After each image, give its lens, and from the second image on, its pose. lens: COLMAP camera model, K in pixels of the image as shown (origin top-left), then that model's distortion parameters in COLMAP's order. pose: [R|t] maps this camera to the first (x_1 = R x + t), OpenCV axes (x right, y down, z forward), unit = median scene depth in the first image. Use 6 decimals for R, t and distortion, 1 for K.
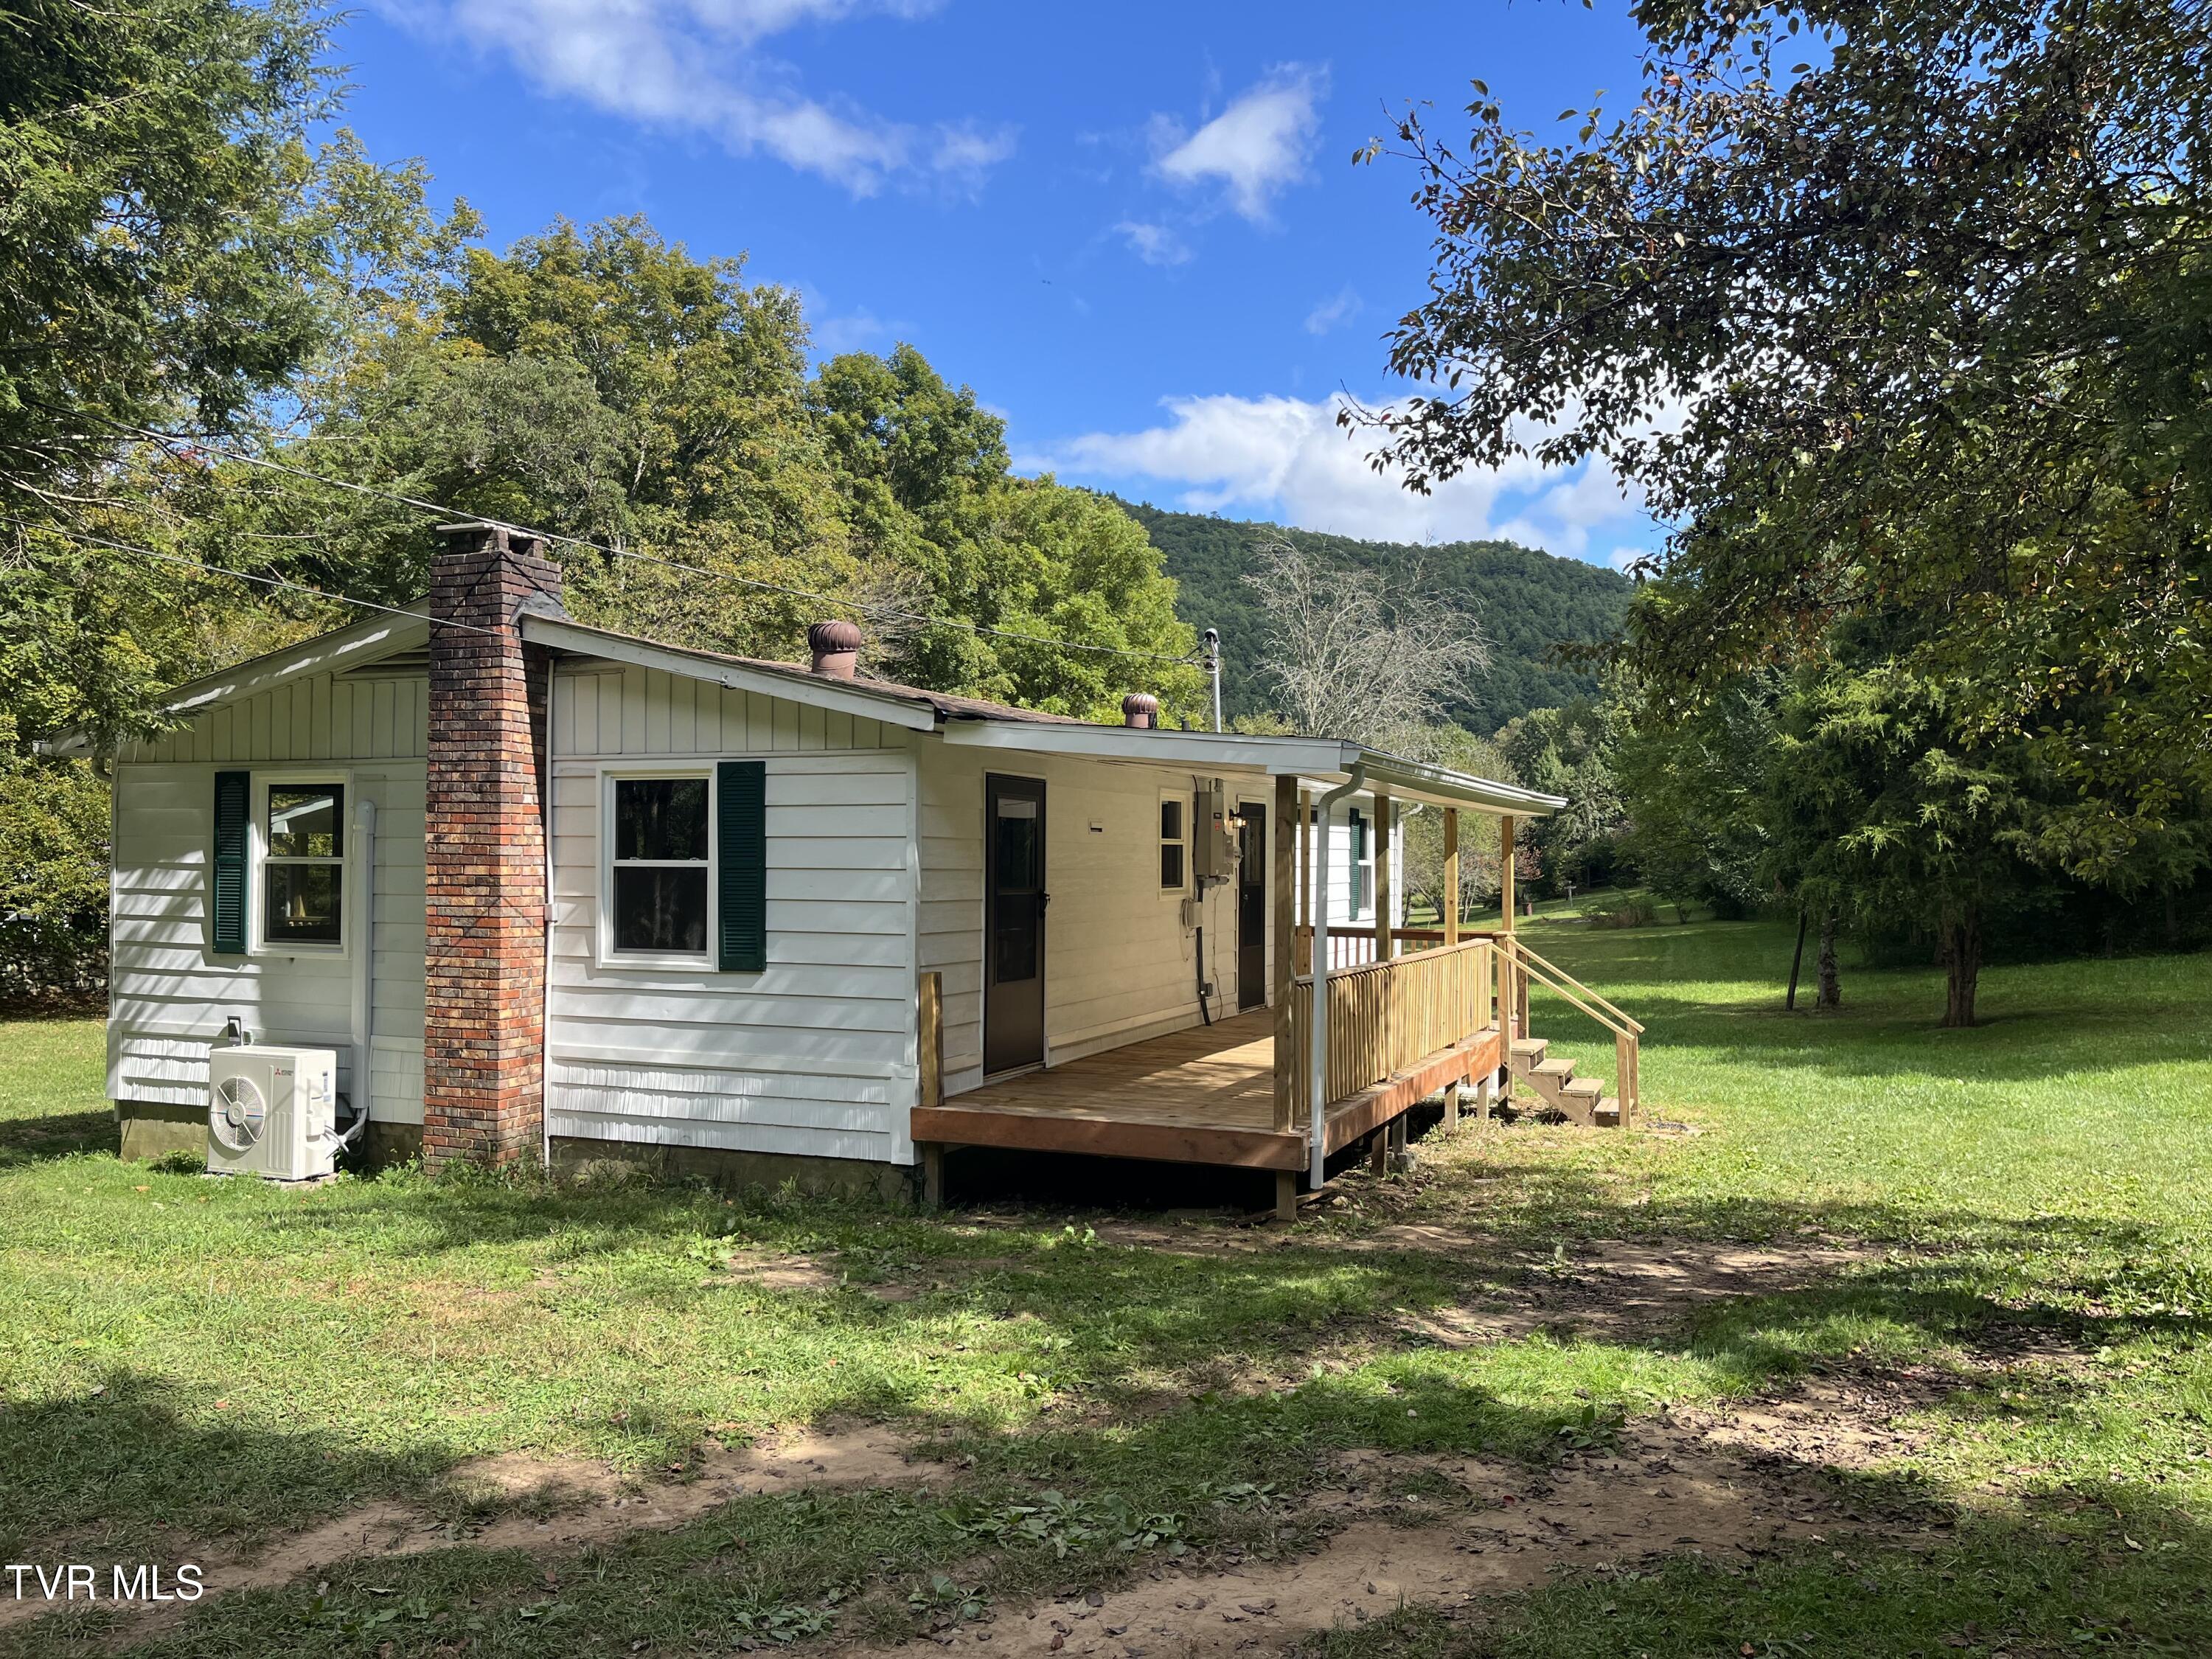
lens RADIAL K [[1734.6, 0, 1056.2], [0, 1734.6, 845.5], [0, 0, 1]] dist [0.106715, -0.190729]
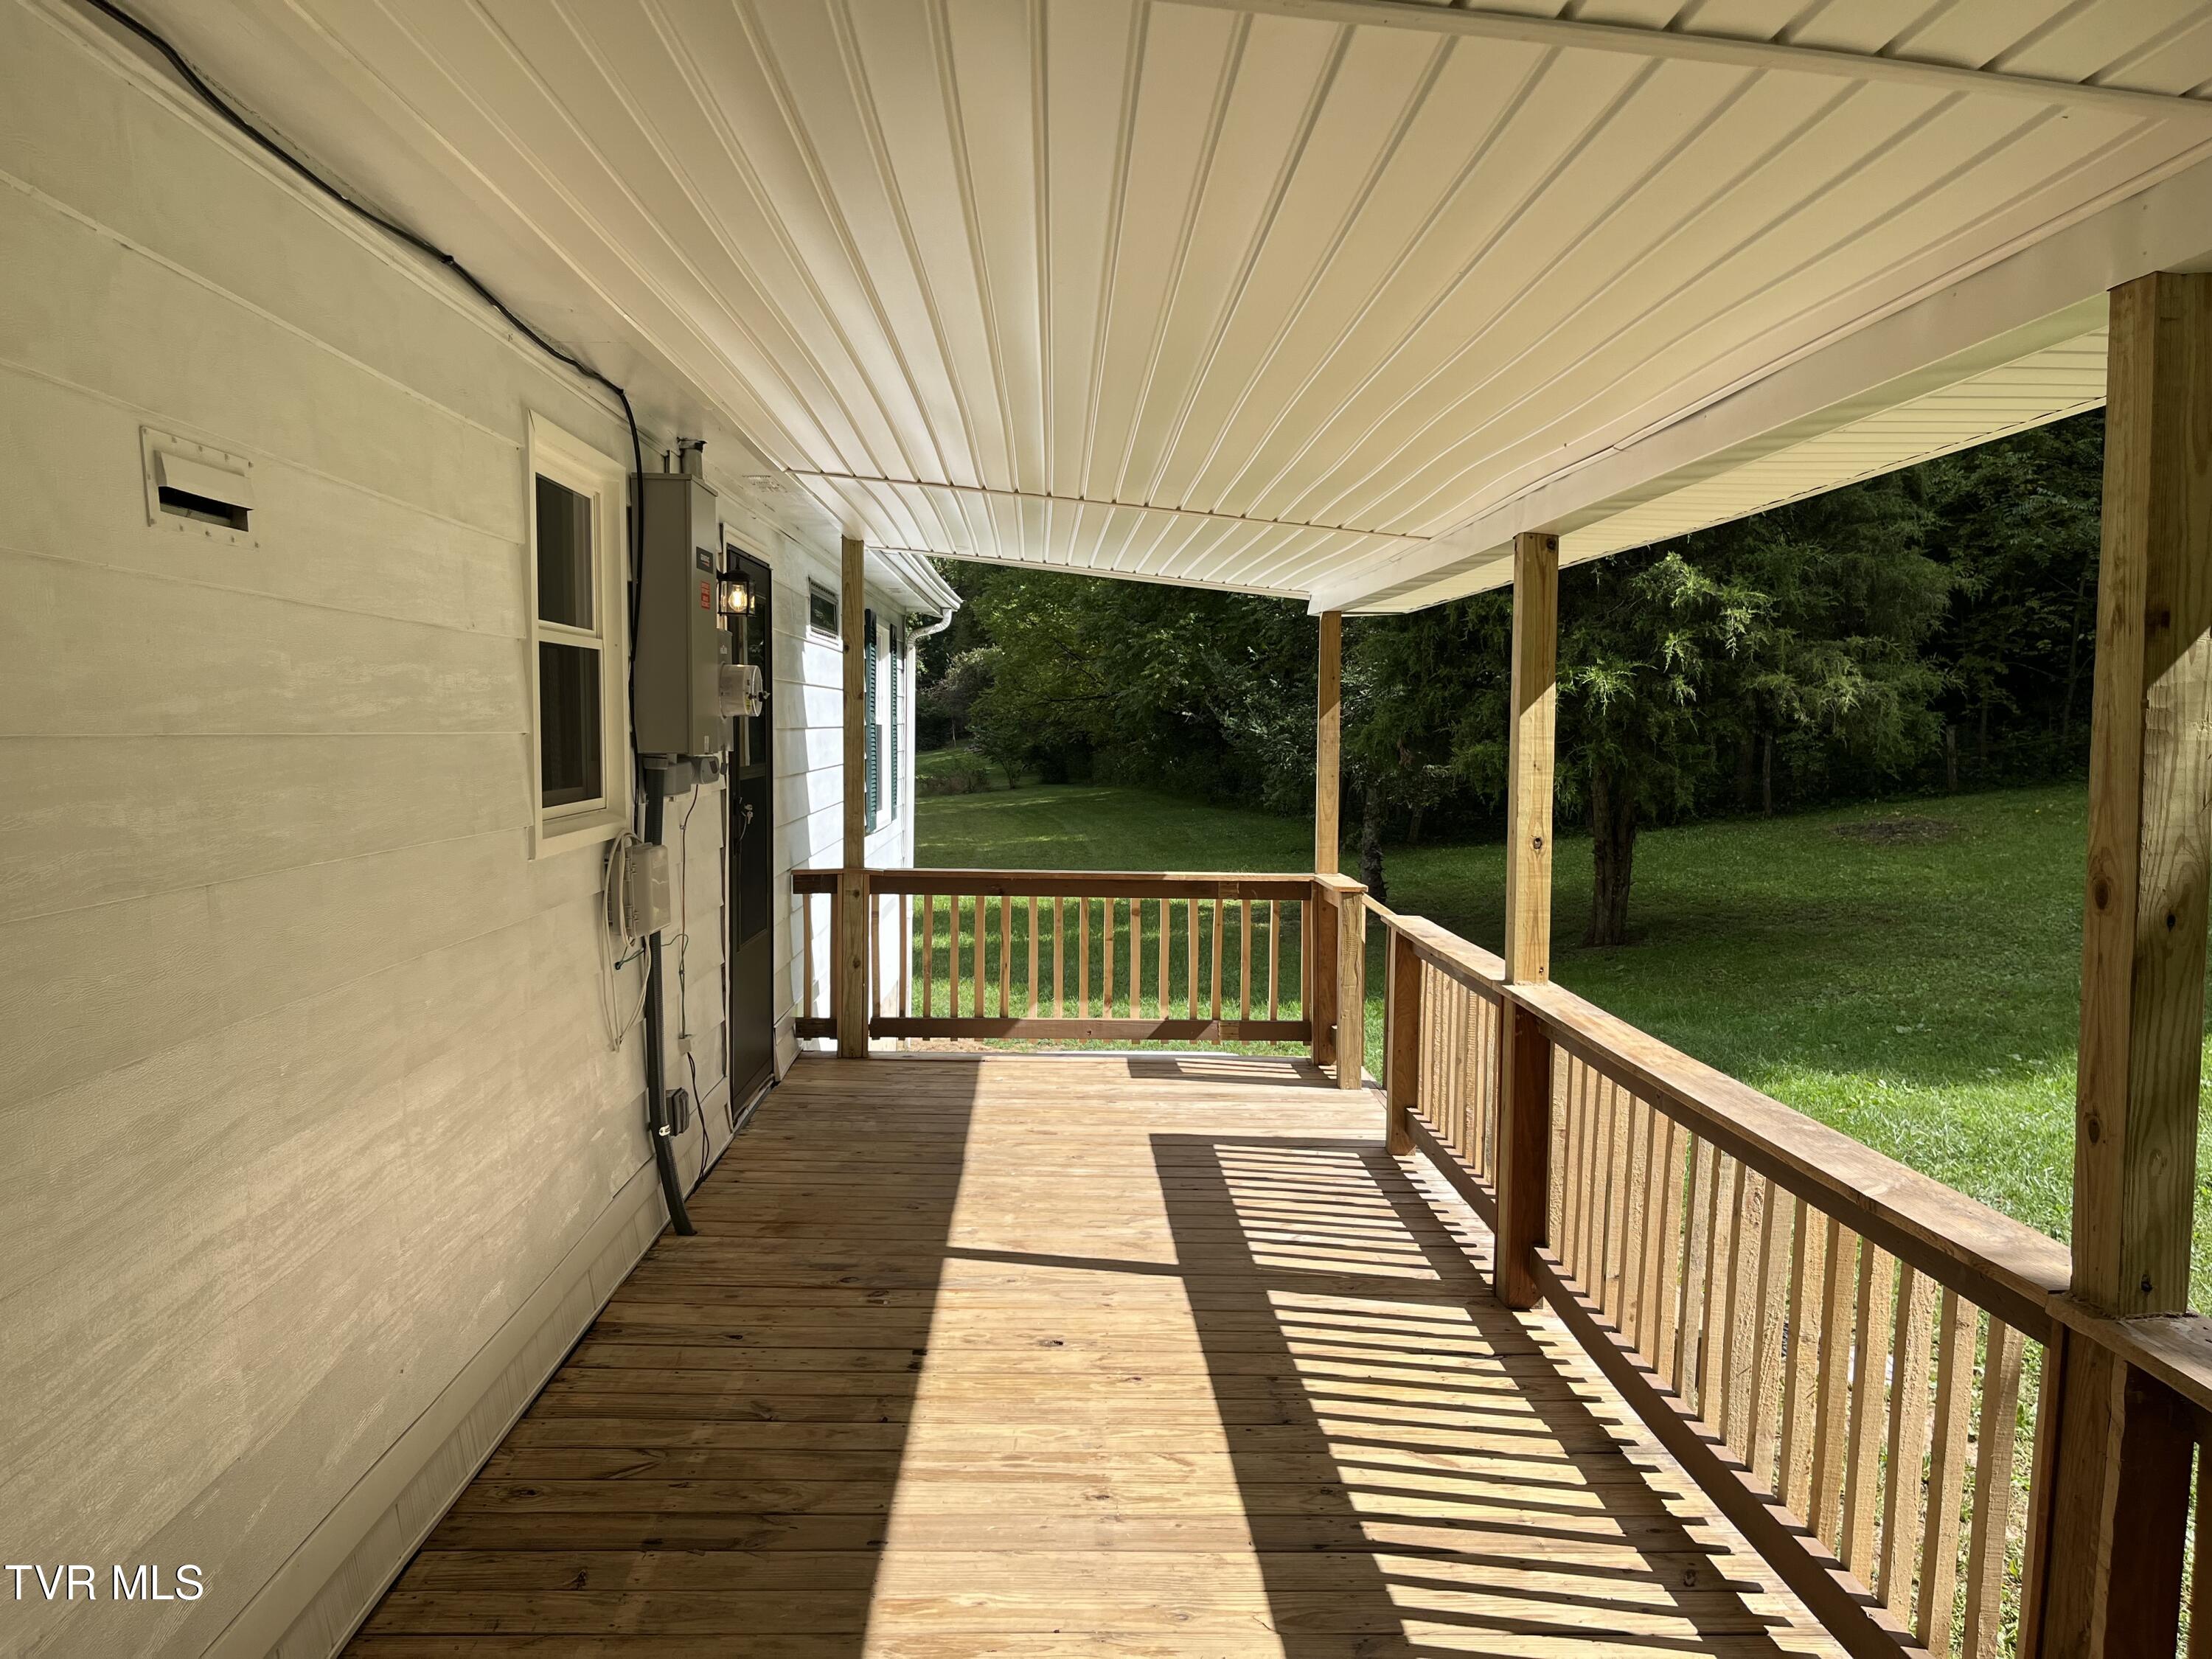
lens RADIAL K [[1734.6, 0, 1056.2], [0, 1734.6, 845.5], [0, 0, 1]] dist [0.106715, -0.190729]
pose [[0.920637, -0.023193, 0.389730, 0.032862], [-0.008317, 0.996842, 0.078969, 0.009386], [-0.390331, -0.075943, 0.917537, 0.799551]]
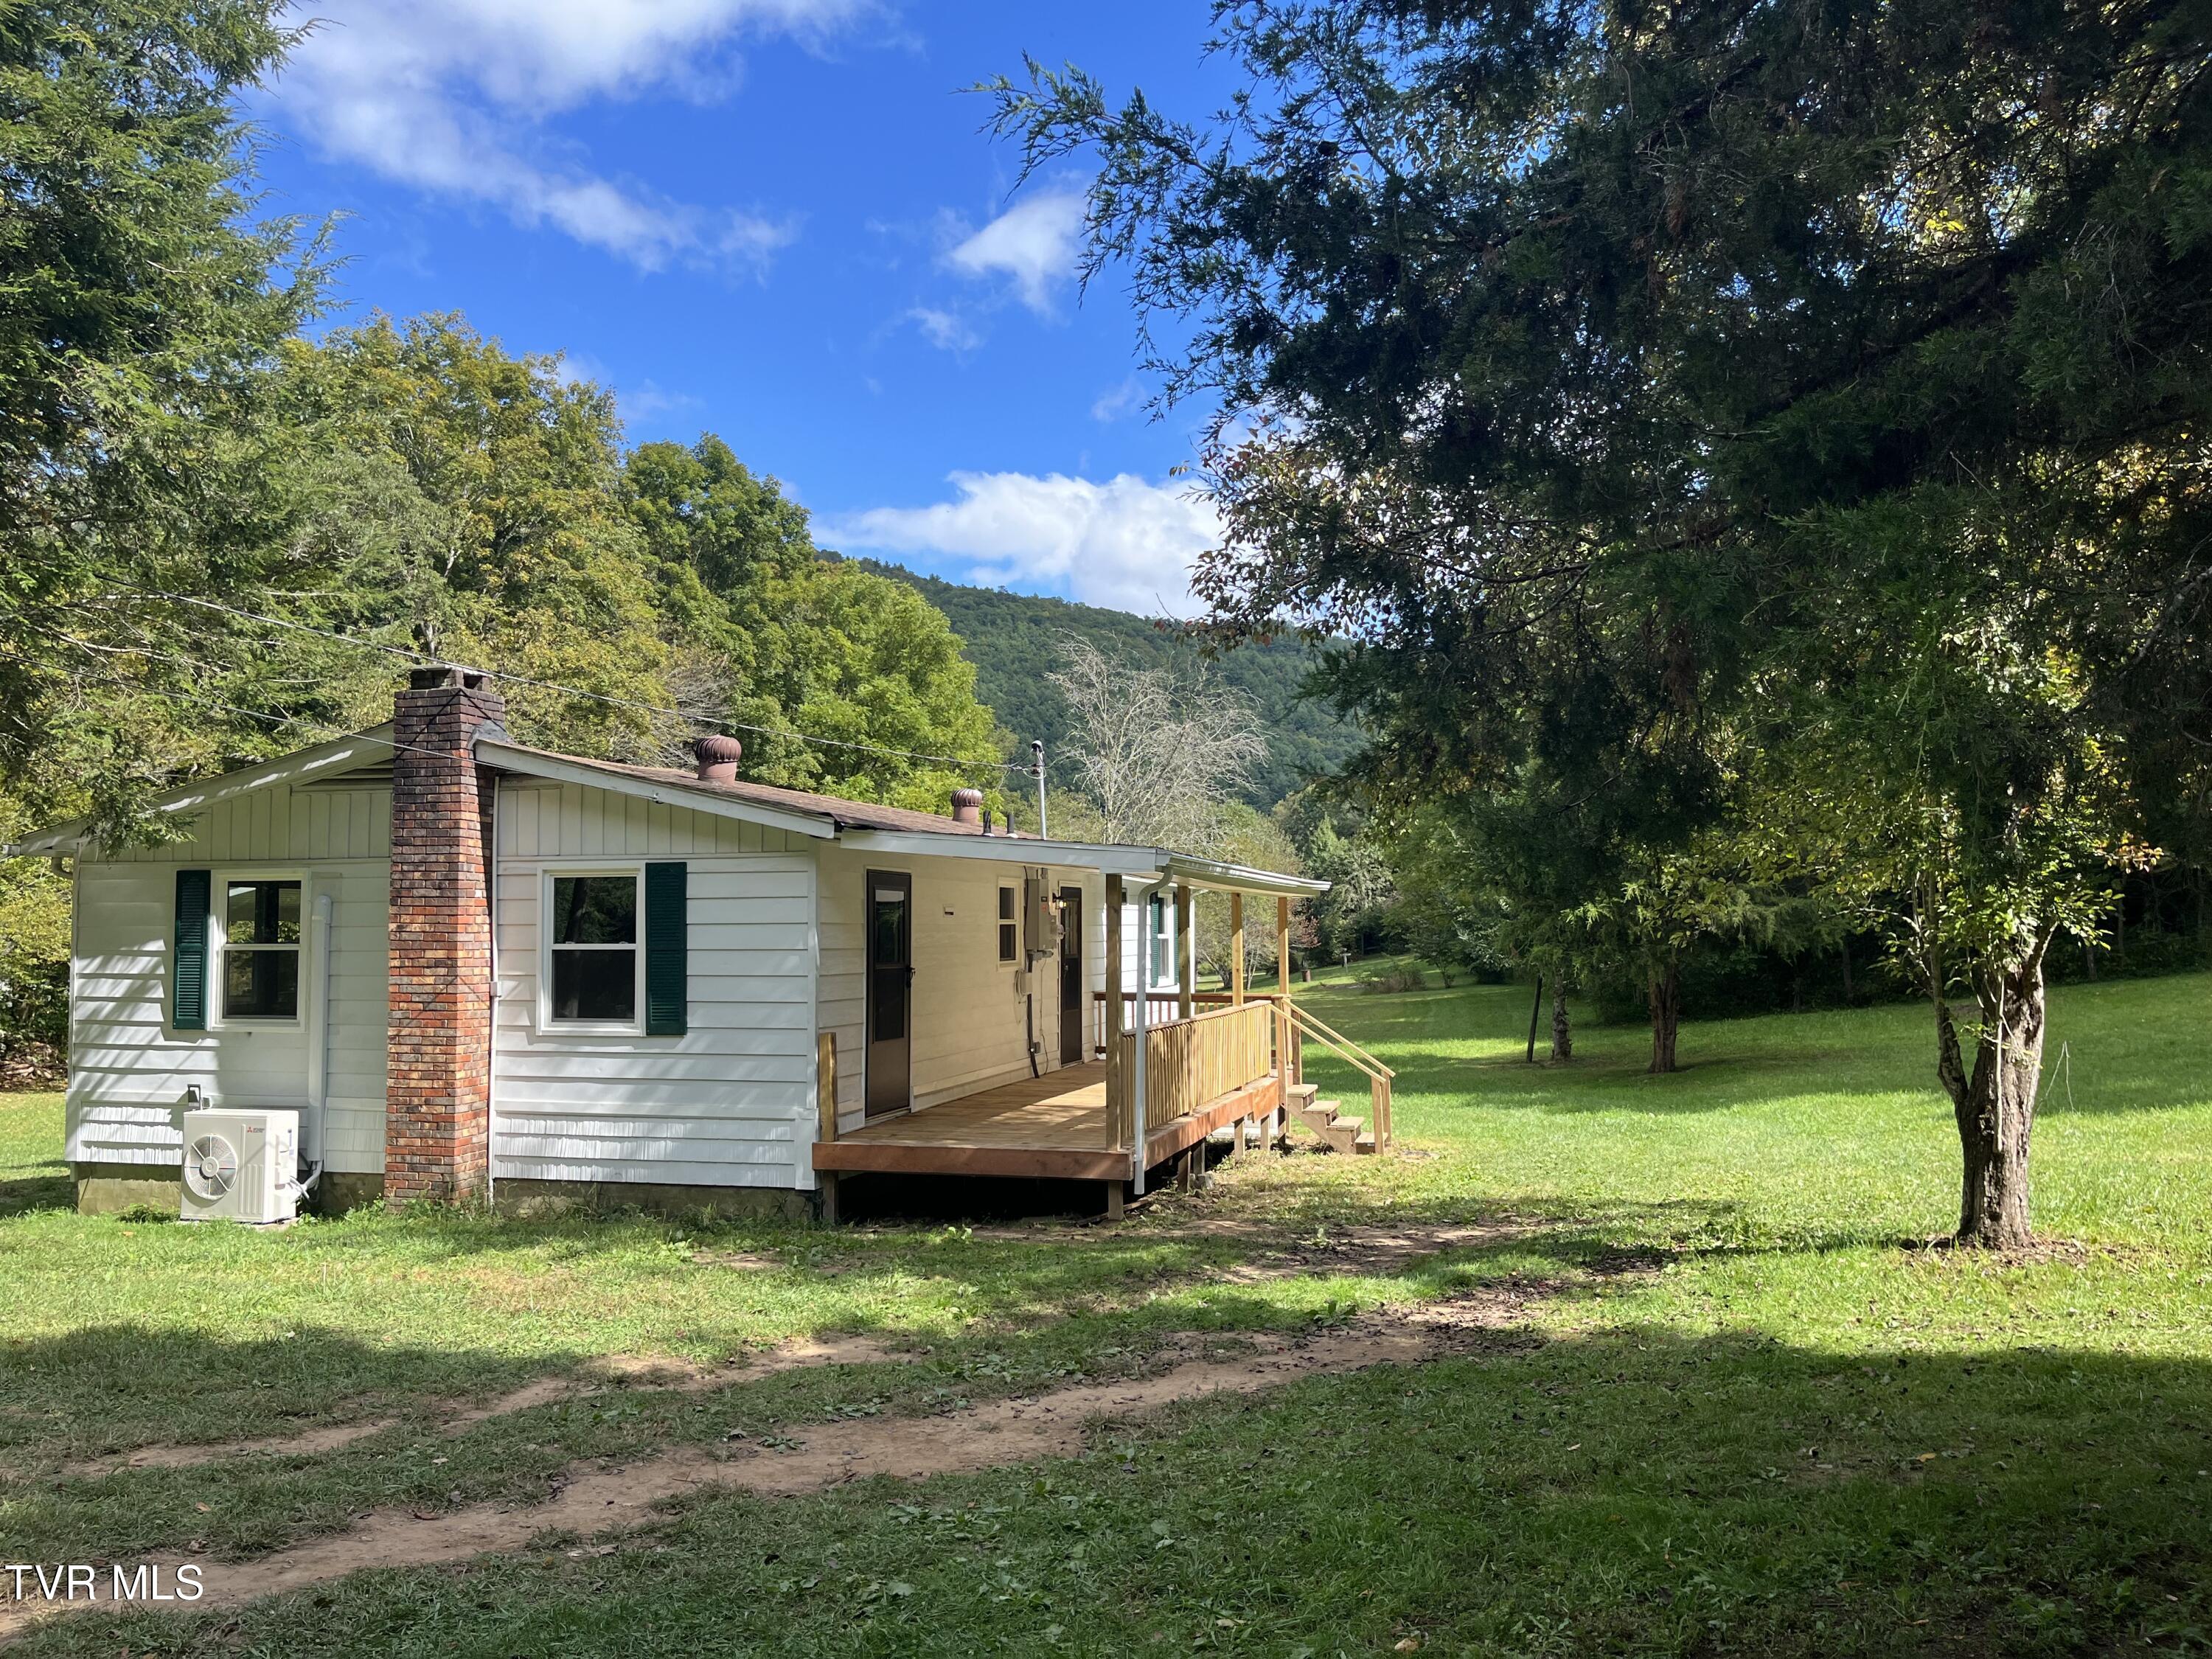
lens RADIAL K [[1734.6, 0, 1056.2], [0, 1734.6, 845.5], [0, 0, 1]] dist [0.106715, -0.190729]
pose [[0.992729, -0.003375, 0.120321, -0.047297], [0.008275, 0.999156, -0.040247, -0.007011], [-0.120083, 0.040950, 0.991919, -0.201321]]
